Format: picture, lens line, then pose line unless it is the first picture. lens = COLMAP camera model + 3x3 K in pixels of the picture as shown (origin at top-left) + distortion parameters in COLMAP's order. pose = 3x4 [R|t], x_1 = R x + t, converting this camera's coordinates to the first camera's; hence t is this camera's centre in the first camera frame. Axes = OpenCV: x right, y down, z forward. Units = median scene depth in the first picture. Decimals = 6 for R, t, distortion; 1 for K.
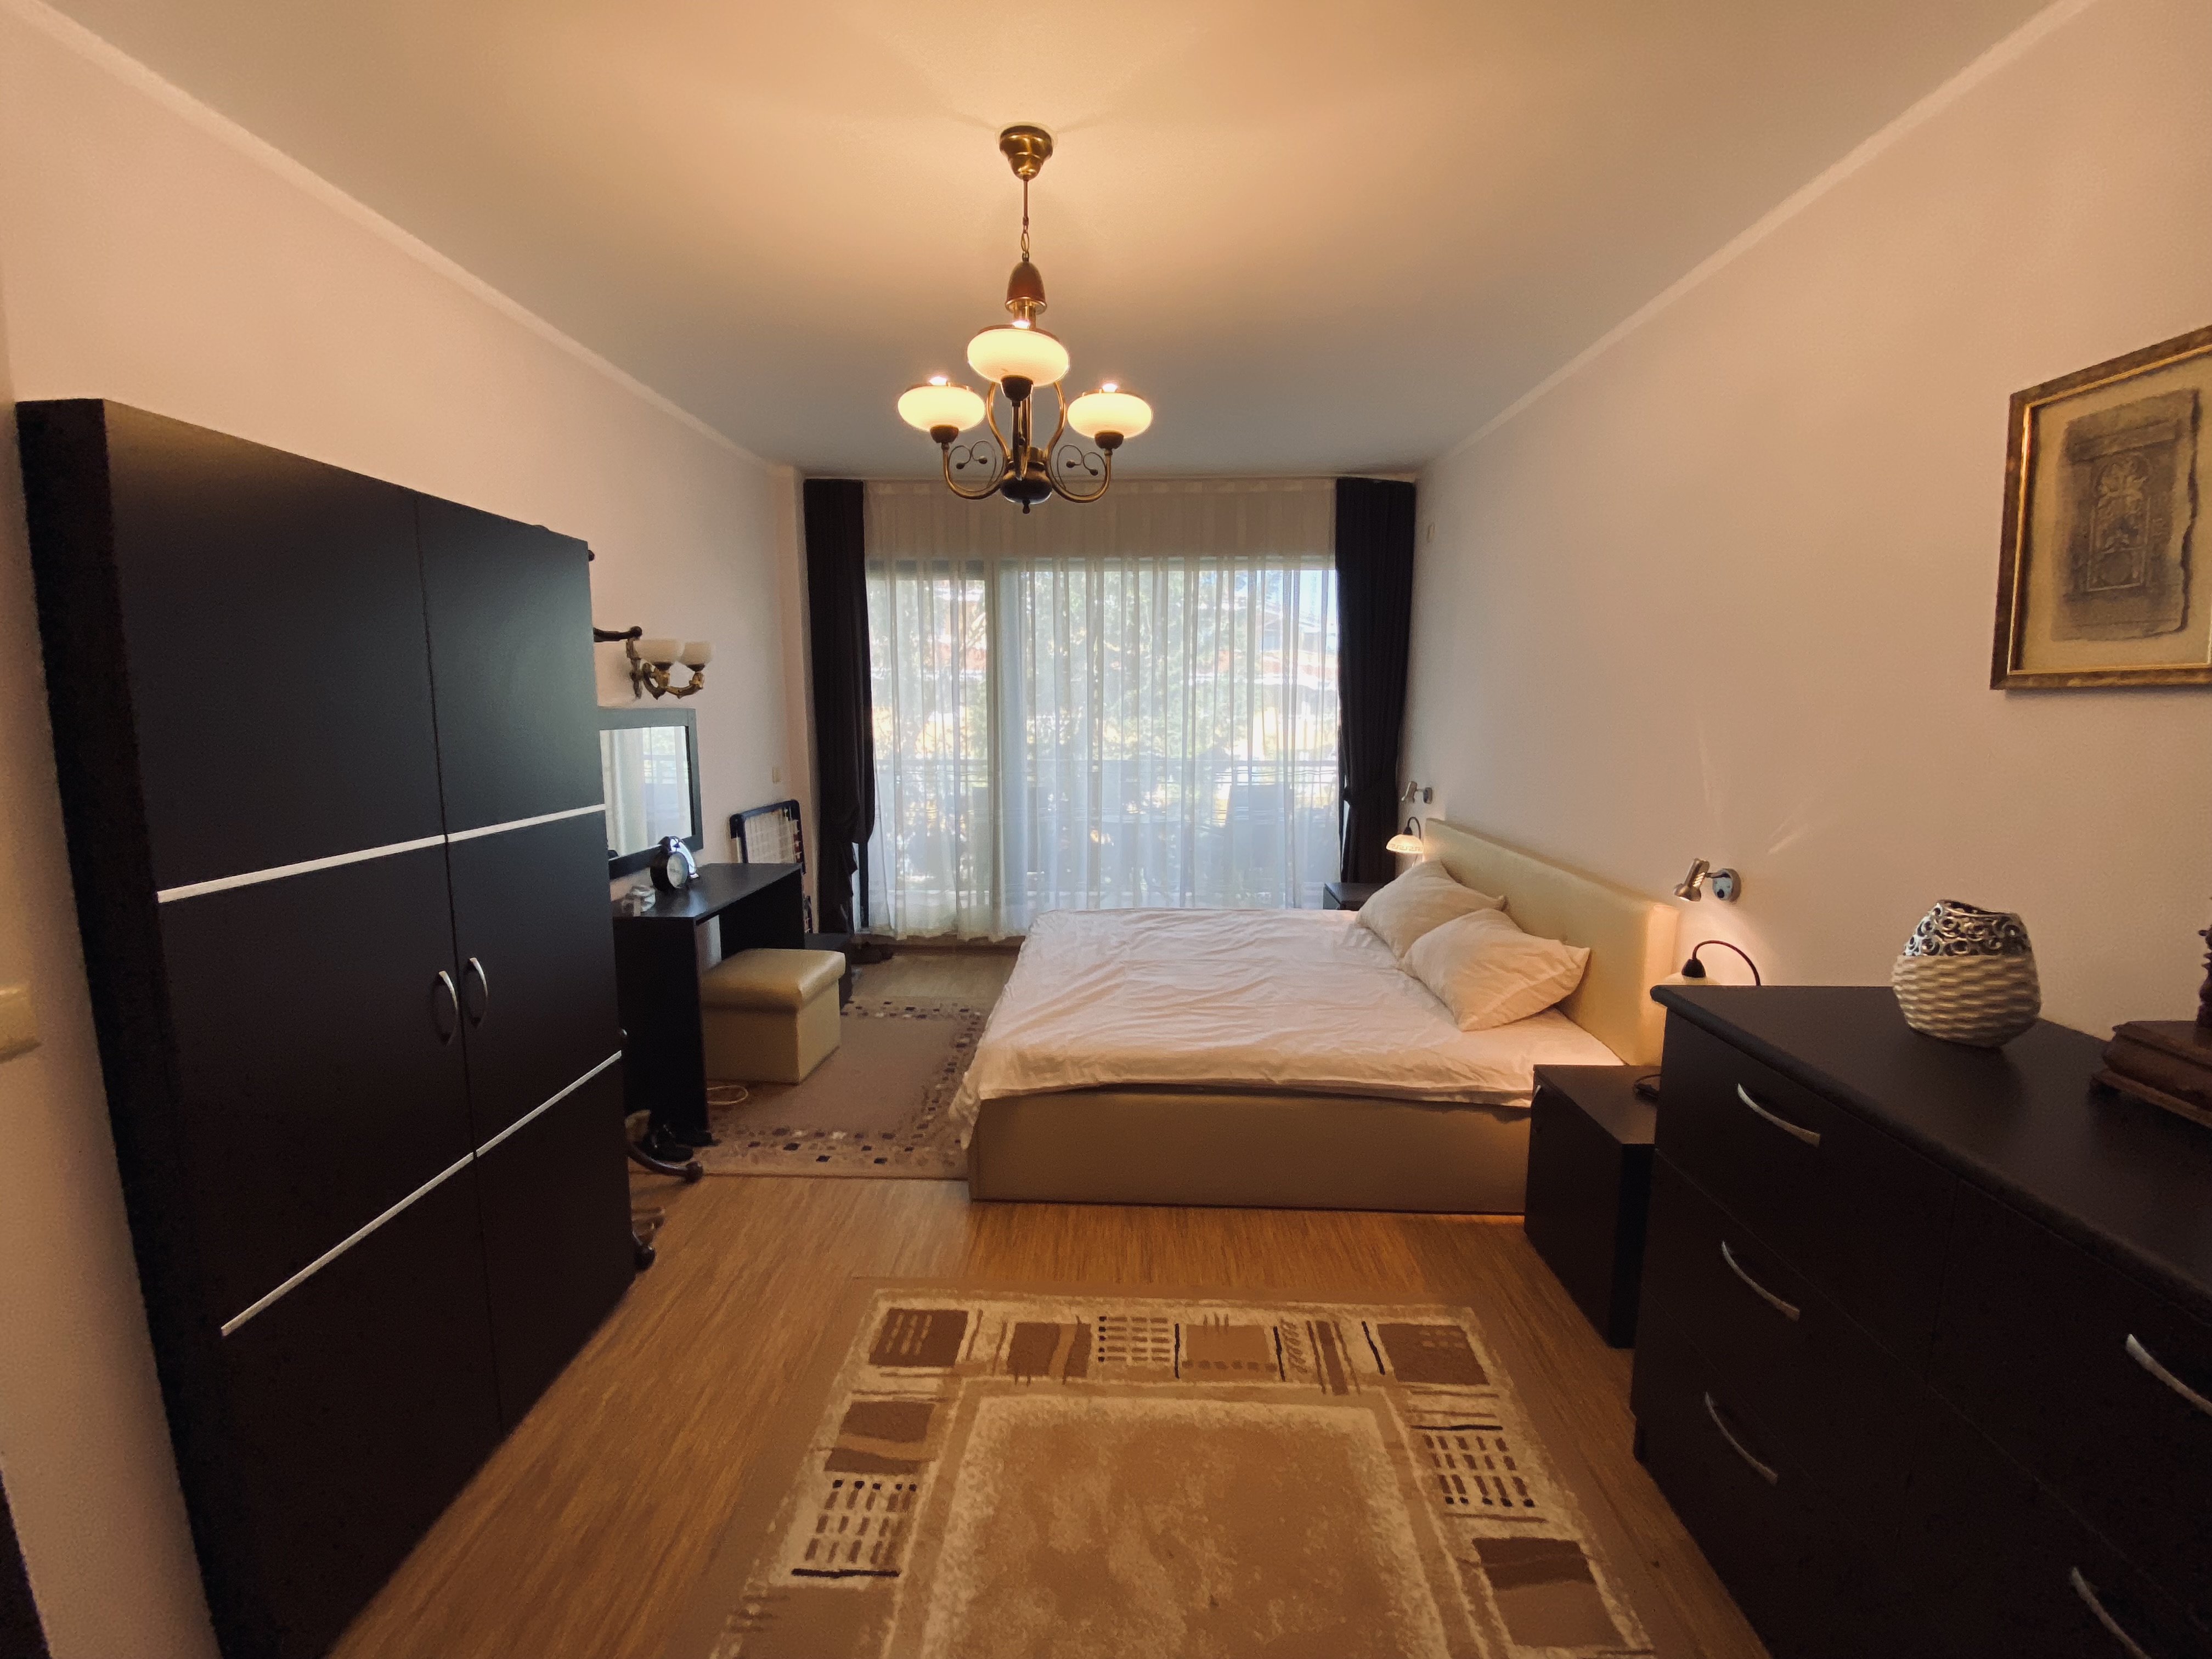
lens RADIAL K [[918.3, 0, 1103.2], [0, 918.3, 834.7], [0, 0, 1]] dist [0.045975, -0.031460]
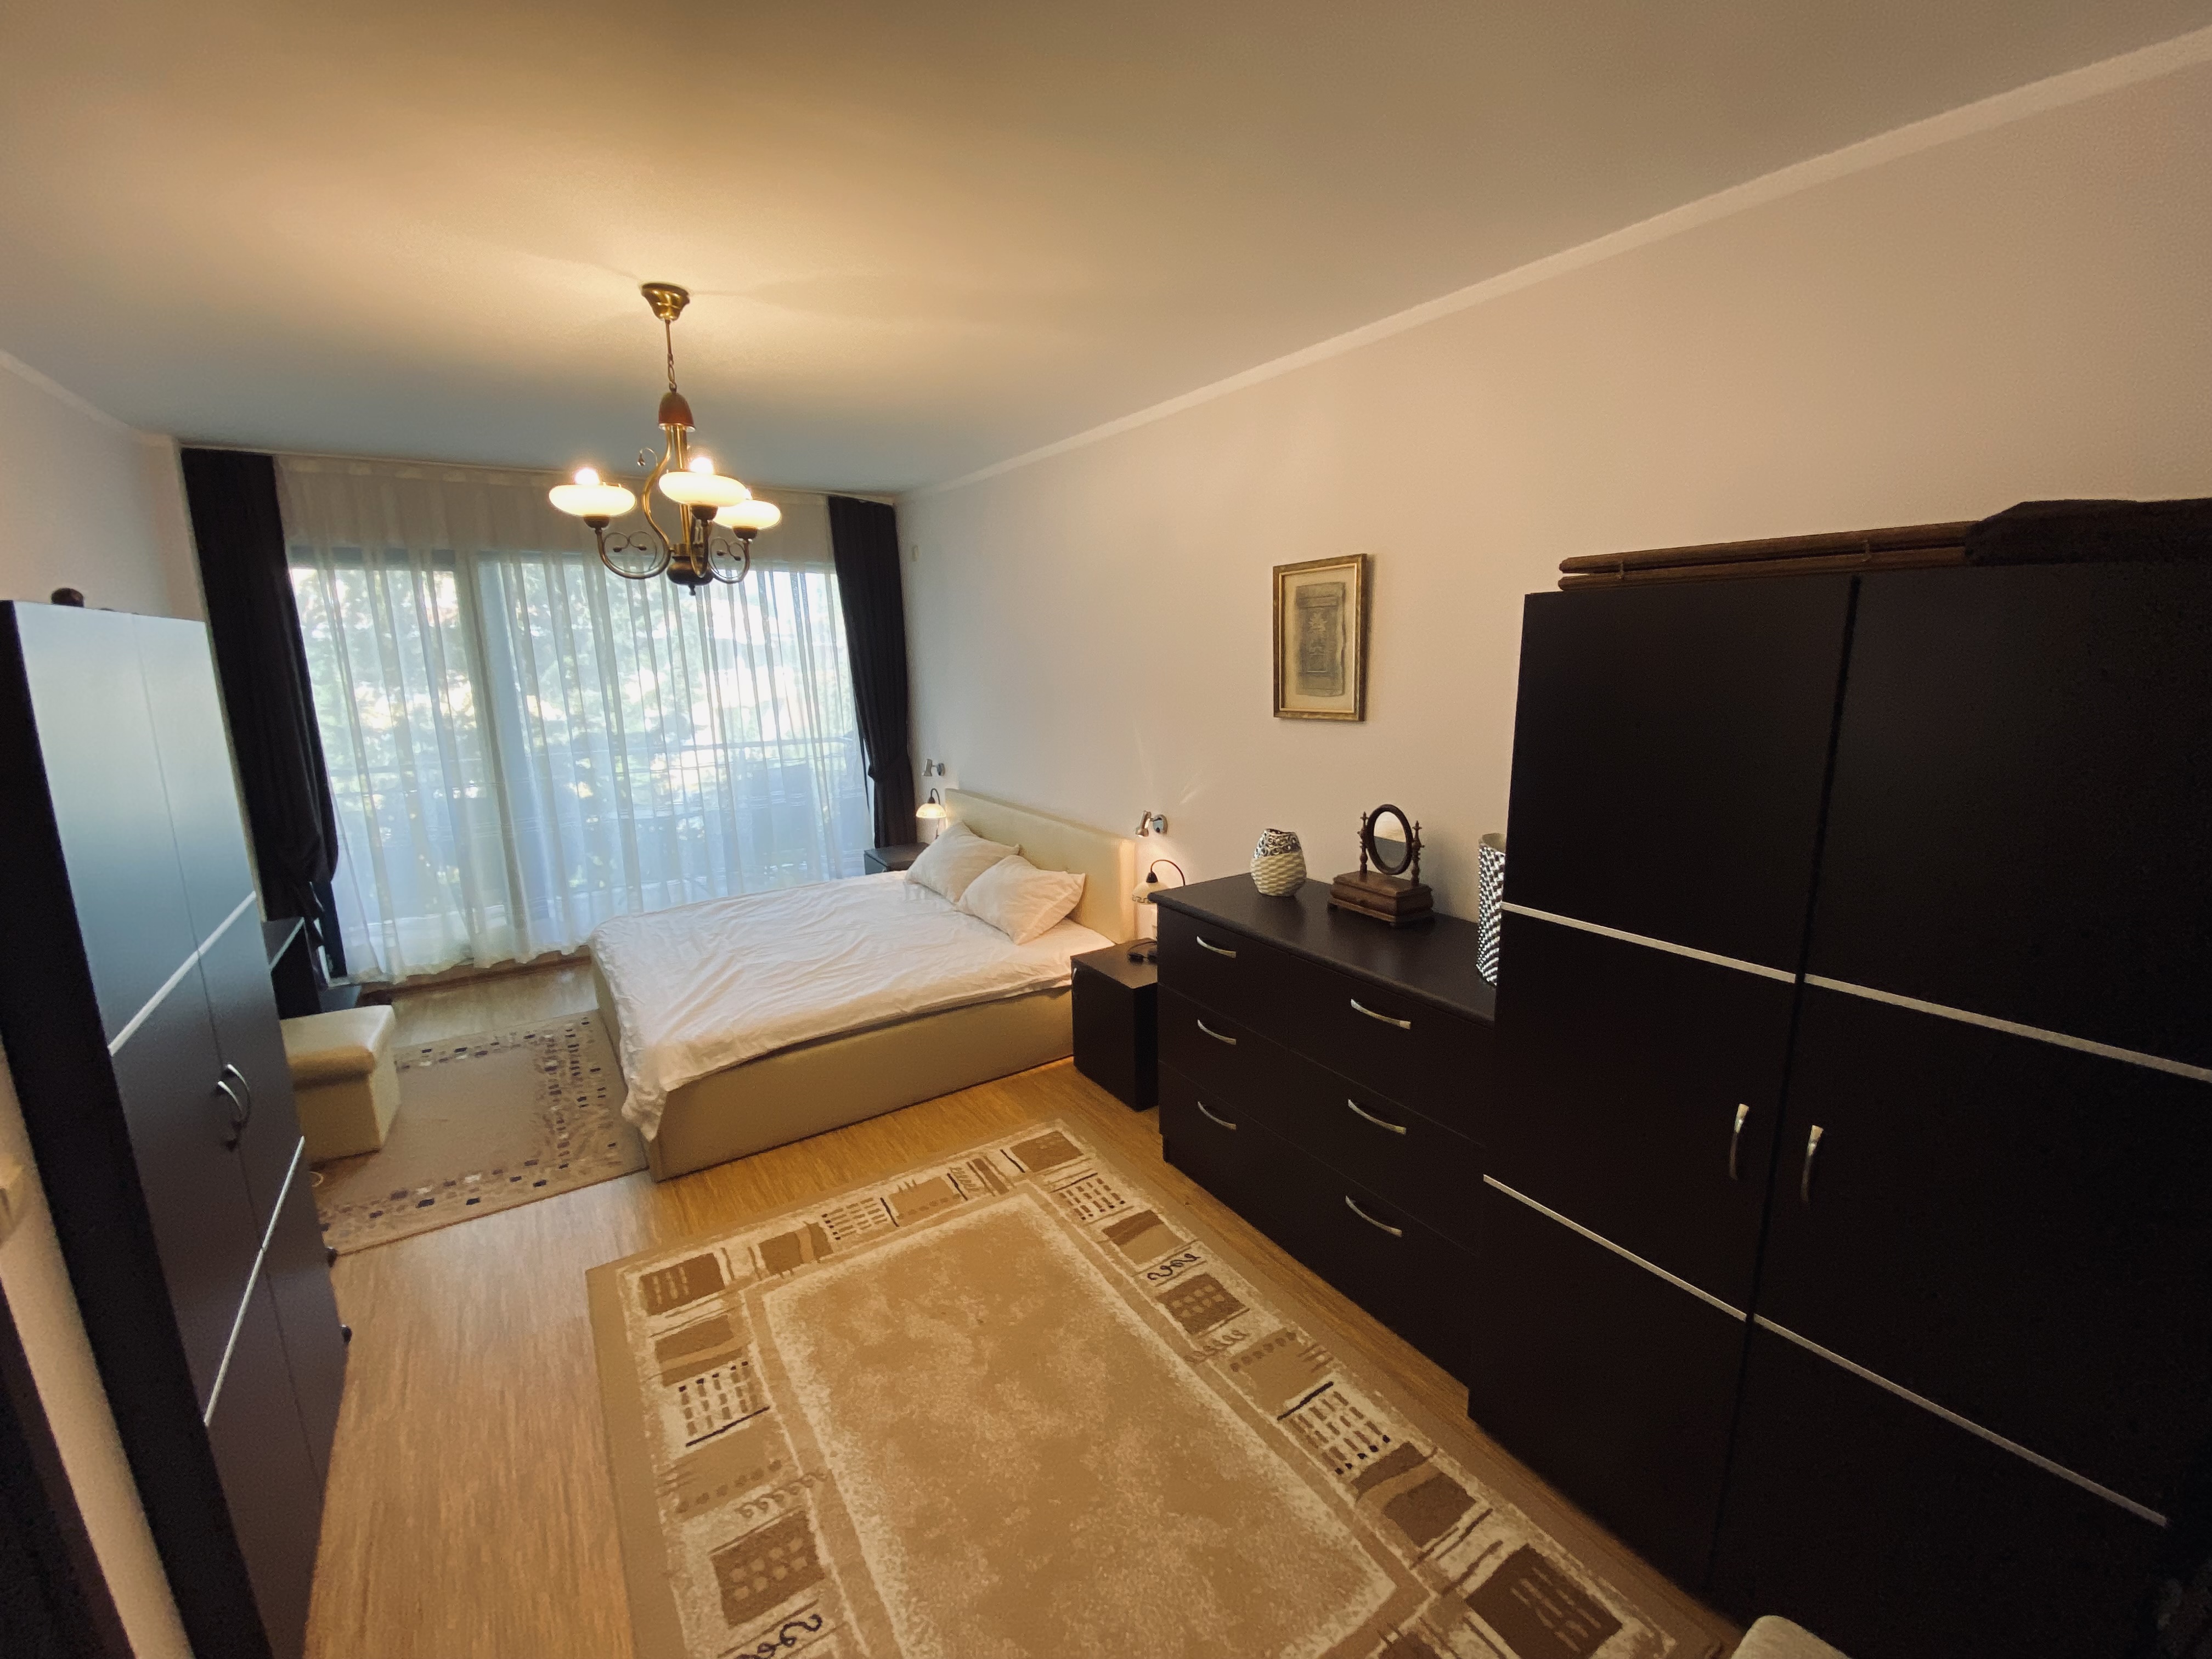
lens RADIAL K [[886.7, 0, 1091.7], [0, 886.7, 839.3], [0, 0, 1]] dist [0.040355, -0.026149]
pose [[0.829034, -0.141750, 0.540935, -0.290857], [0.108282, 0.989723, 0.093401, -0.081411], [-0.548615, -0.018859, 0.835862, -0.250970]]
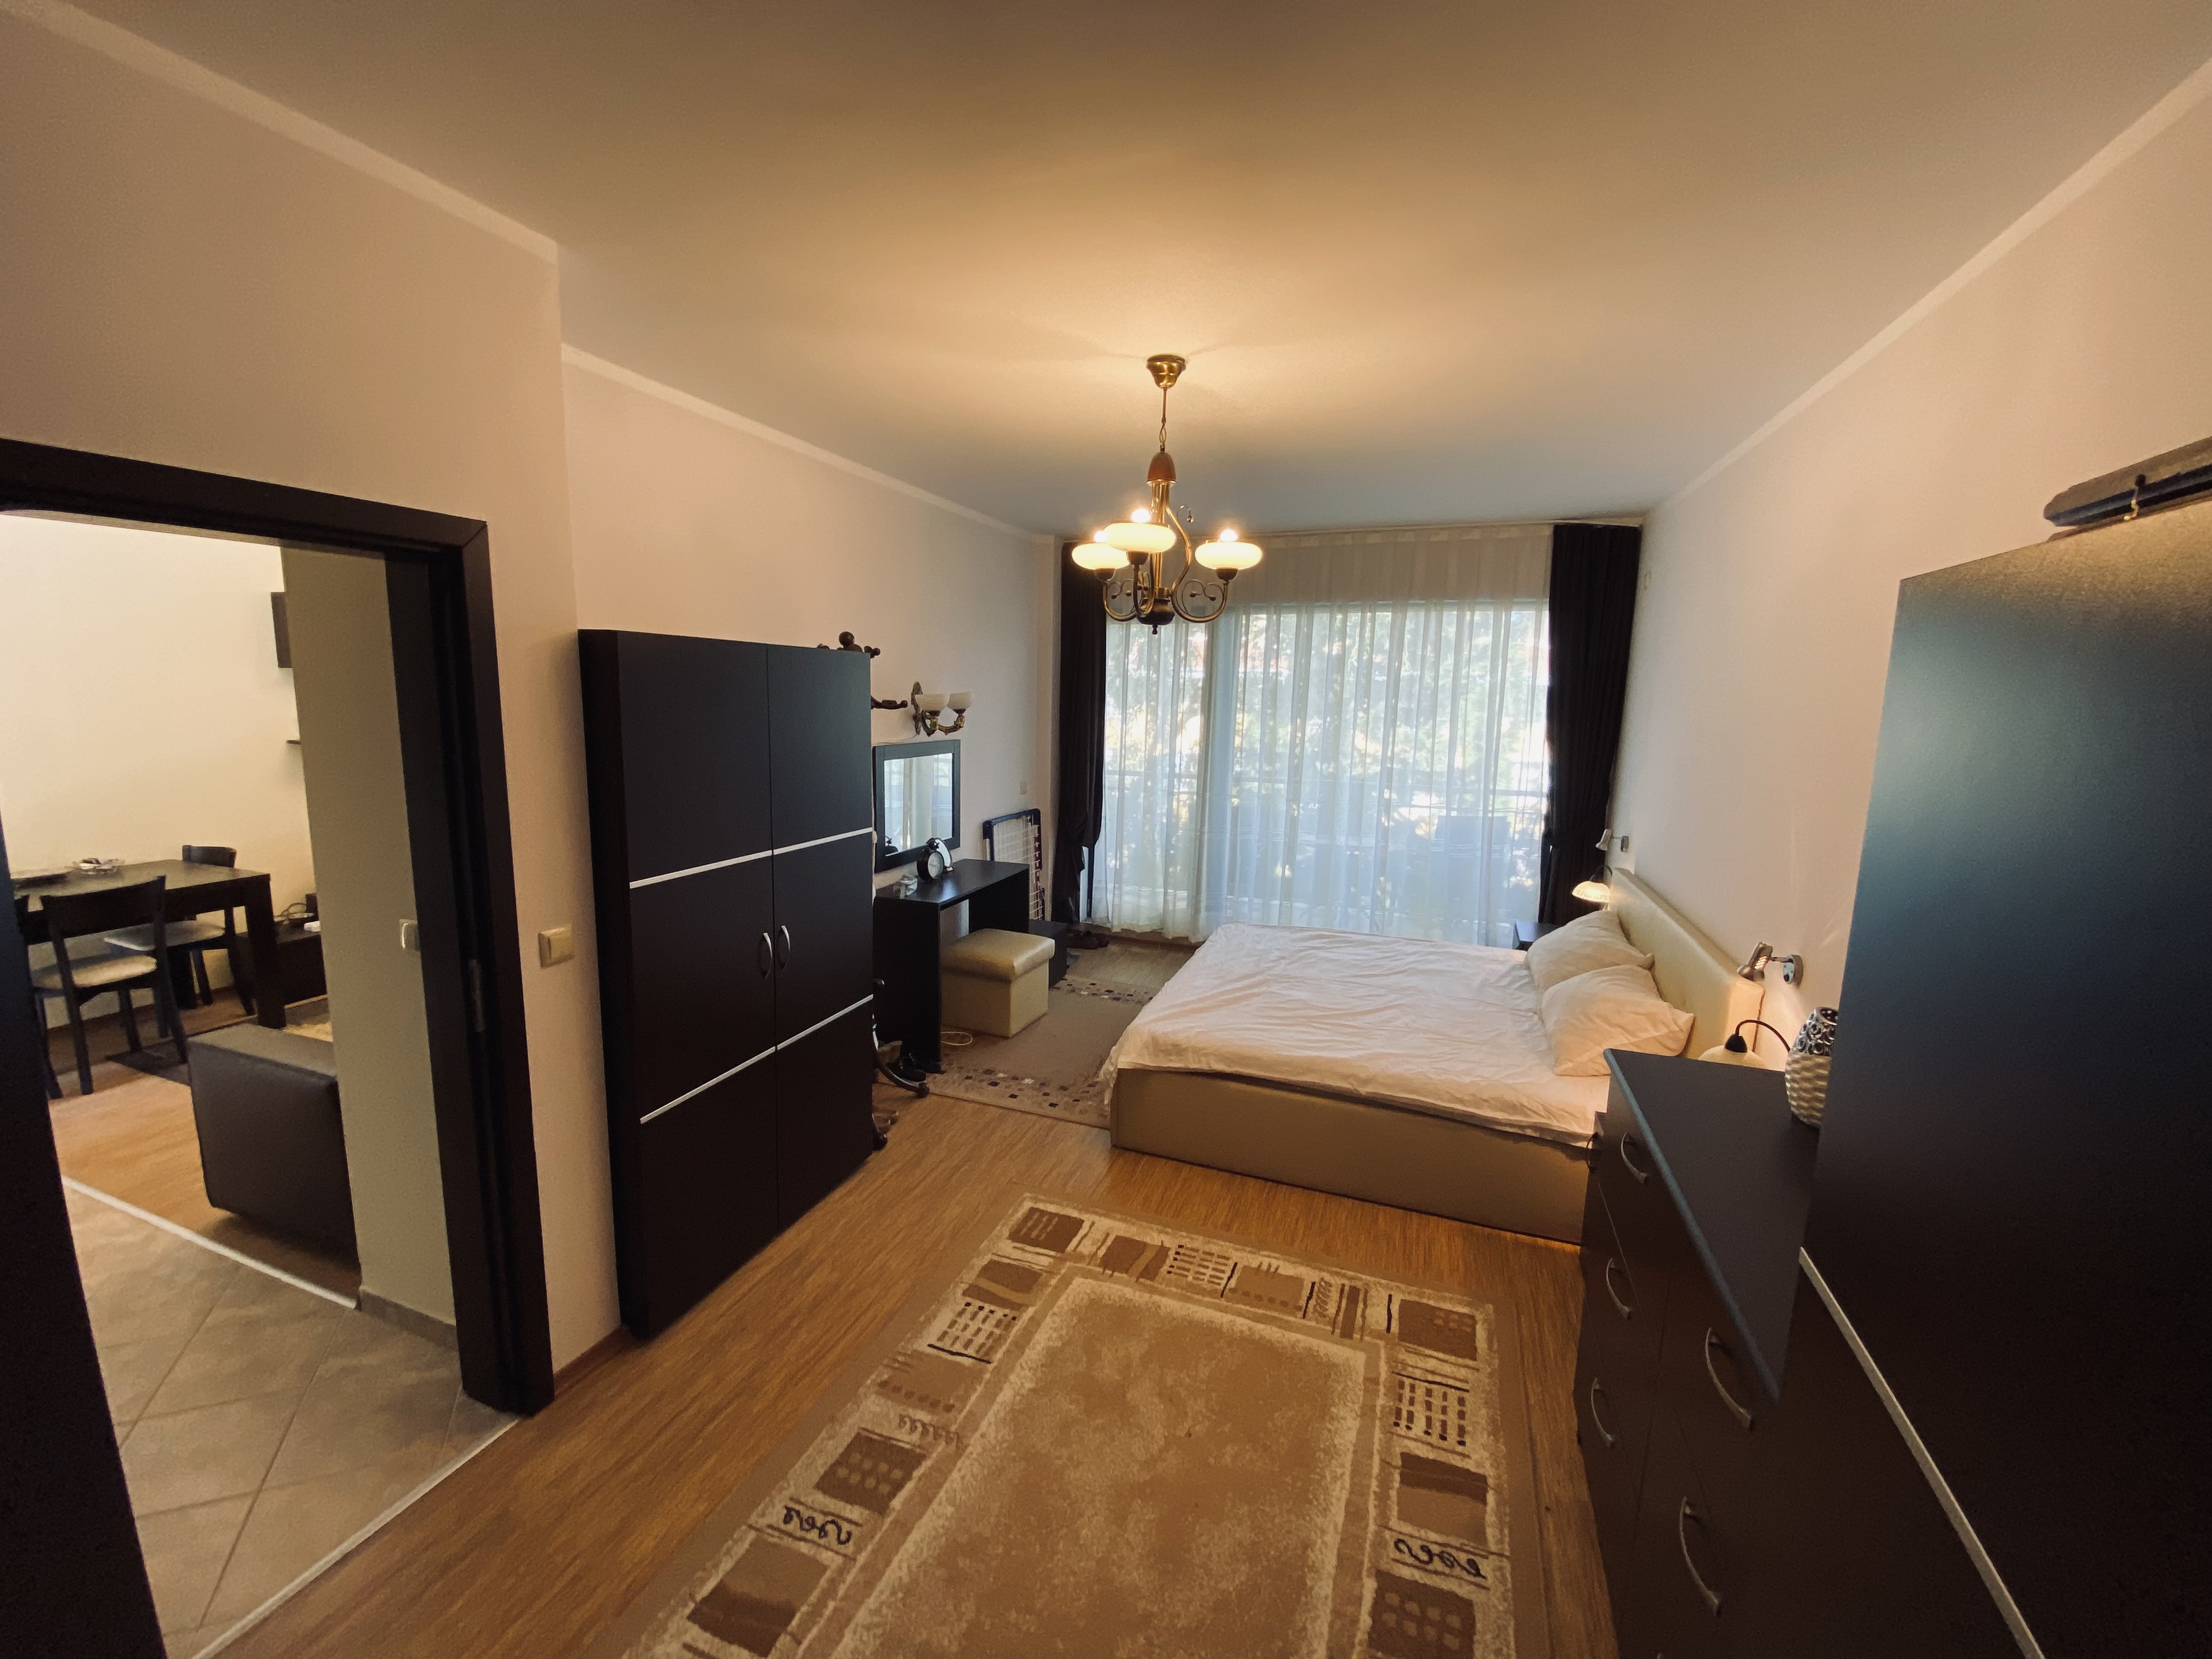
lens RADIAL K [[901.0, 0, 1099.5], [0, 901.0, 831.1], [0, 0, 1]] dist [0.040890, -0.029150]
pose [[0.951415, 0.070248, -0.299791, 0.226190], [-0.068892, 0.997510, 0.015103, -0.069917], [0.300105, 0.006284, 0.953885, -0.246805]]
